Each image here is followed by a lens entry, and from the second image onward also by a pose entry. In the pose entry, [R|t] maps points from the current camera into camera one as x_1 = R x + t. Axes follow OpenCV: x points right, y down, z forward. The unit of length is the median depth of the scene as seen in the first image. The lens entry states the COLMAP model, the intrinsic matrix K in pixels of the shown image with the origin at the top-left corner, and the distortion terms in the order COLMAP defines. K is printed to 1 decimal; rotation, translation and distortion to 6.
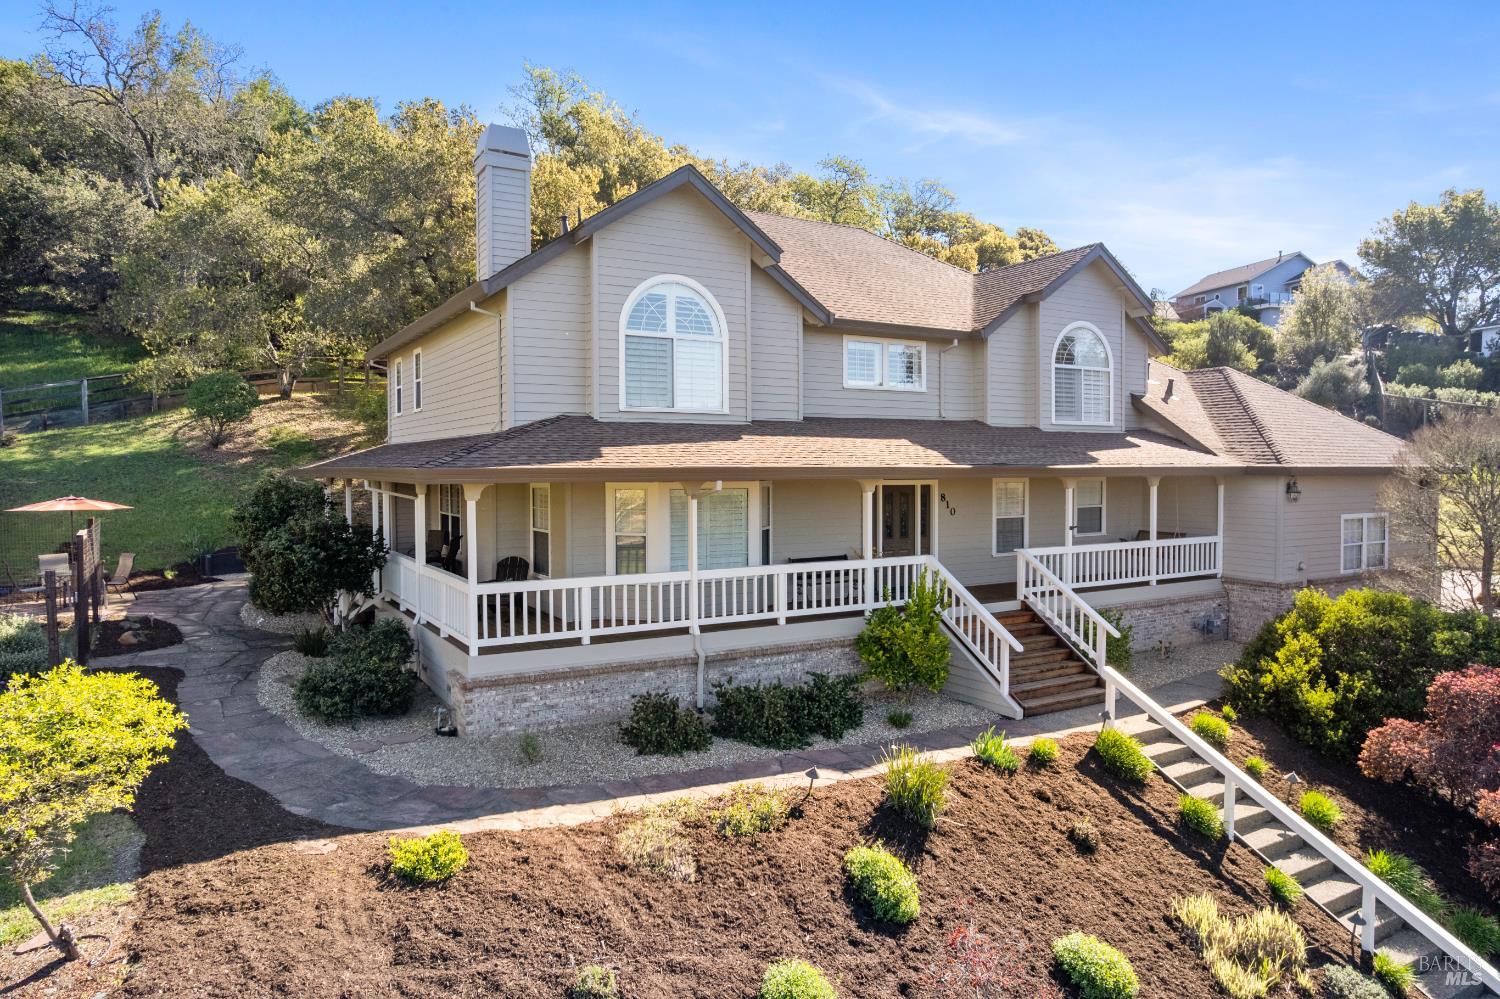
lens RADIAL K [[955.2, 0, 750.0], [0, 955.2, 499.5], [0, 0, 1]] dist [-0.080026, 0.075045]
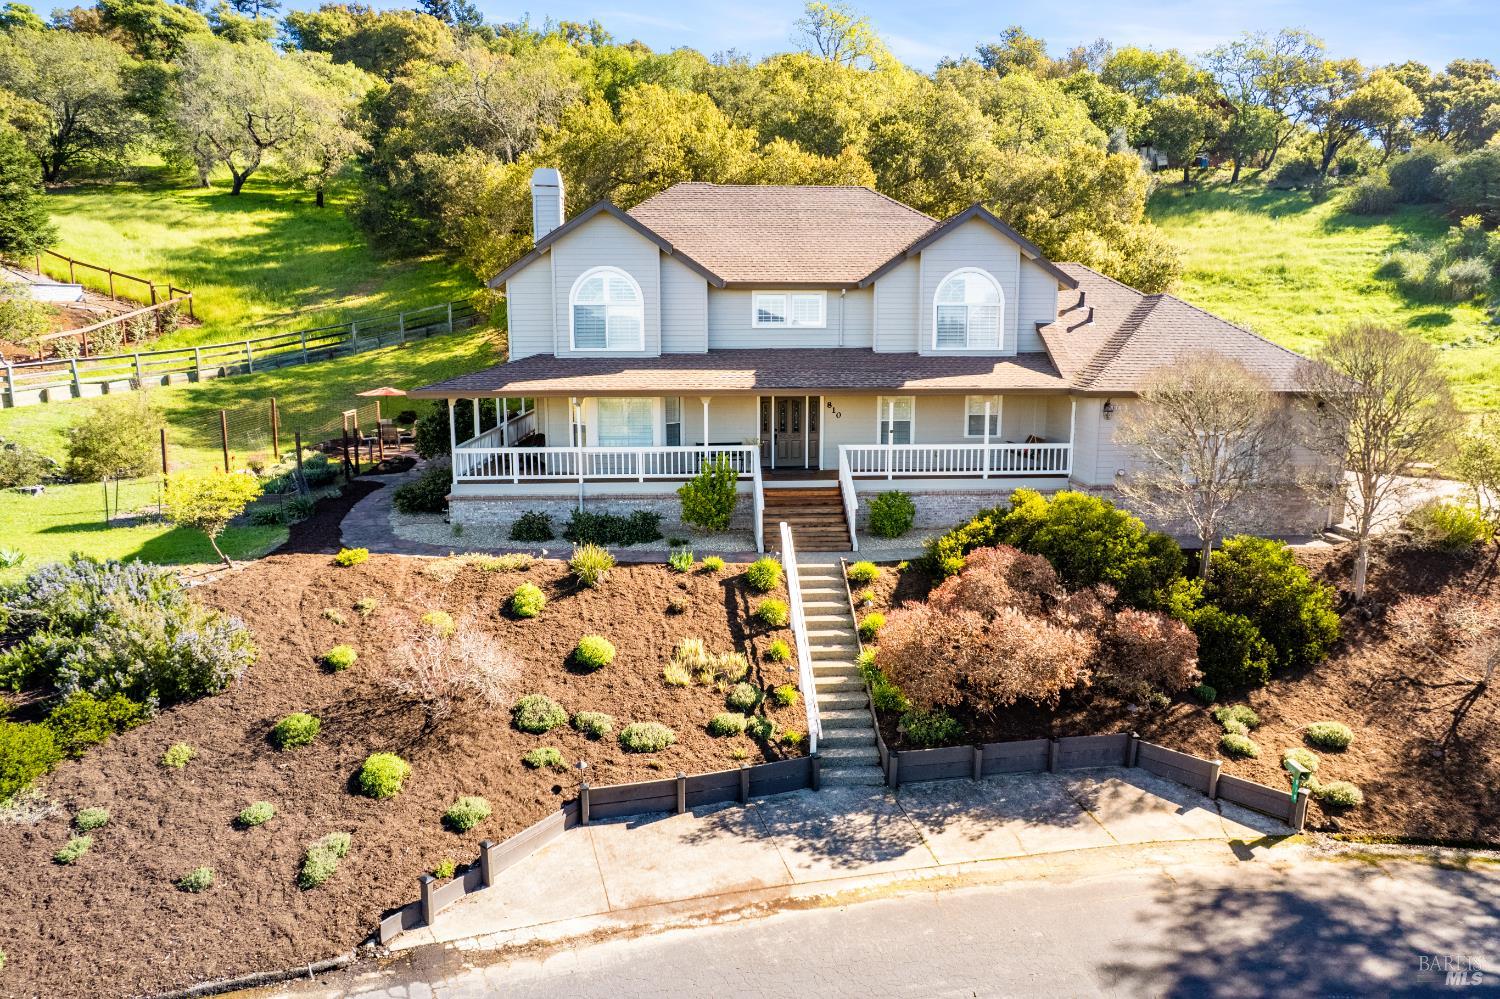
lens RADIAL K [[955.2, 0, 750.0], [0, 955.2, 499.5], [0, 0, 1]] dist [-0.080026, 0.075045]
pose [[0.889034, 0.079863, -0.450821, 0.914598], [-0.016757, 0.989685, 0.142278, -0.076462], [0.457534, -0.118936, 0.881202, -0.375382]]
